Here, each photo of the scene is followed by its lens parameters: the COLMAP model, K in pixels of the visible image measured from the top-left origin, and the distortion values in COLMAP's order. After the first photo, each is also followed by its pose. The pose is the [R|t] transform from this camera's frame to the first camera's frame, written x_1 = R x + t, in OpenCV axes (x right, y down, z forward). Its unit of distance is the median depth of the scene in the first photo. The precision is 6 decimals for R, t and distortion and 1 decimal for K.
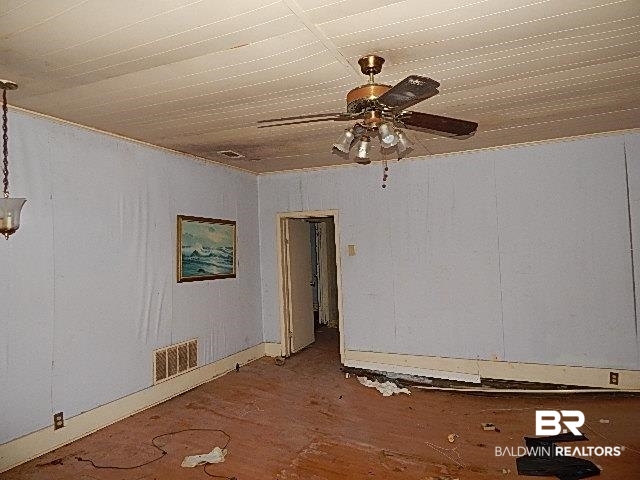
lens RADIAL K [[421.0, 0, 320.0], [0, 421.0, 240.0], [0, 0, 1]] dist [0.001818, -0.005610]
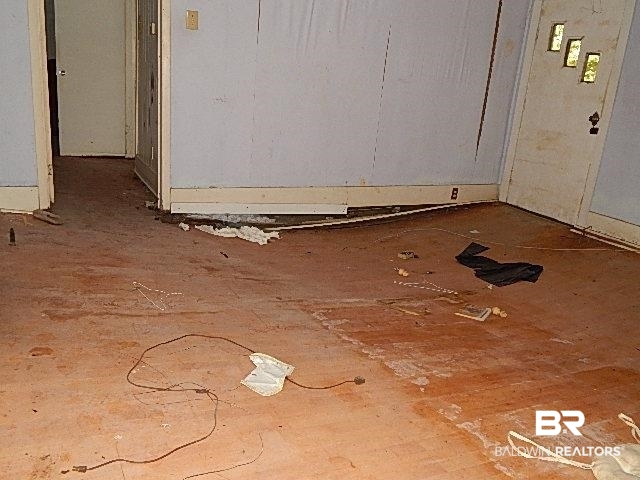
lens RADIAL K [[574.0, 0, 320.0], [0, 574.0, 240.0], [0, 0, 1]] dist [-0.006828, -0.004000]
pose [[0.622066, -0.136204, 0.771027, -0.563065], [-0.128492, 0.953643, 0.272131, 0.090665], [-0.772349, -0.268355, 0.575728, 0.388139]]
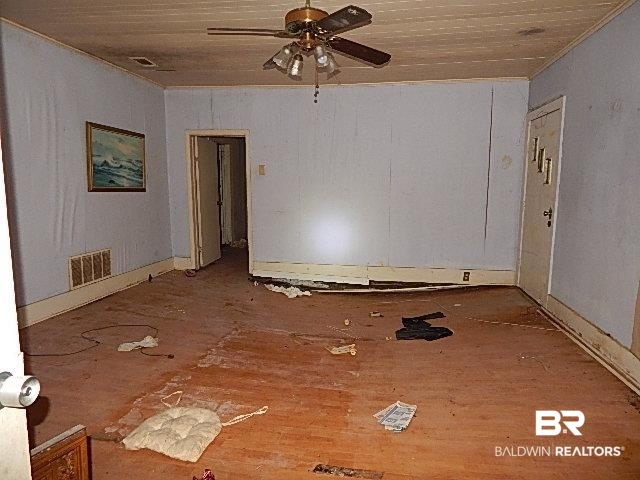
lens RADIAL K [[421.0, 0, 320.0], [0, 421.0, 240.0], [0, 0, 1]] dist [0.001818, -0.005610]
pose [[0.964766, 0.005057, 0.263061, -0.074877], [-0.045393, 0.988022, 0.147485, 0.042795], [-0.259164, -0.154230, 0.953440, -0.100231]]
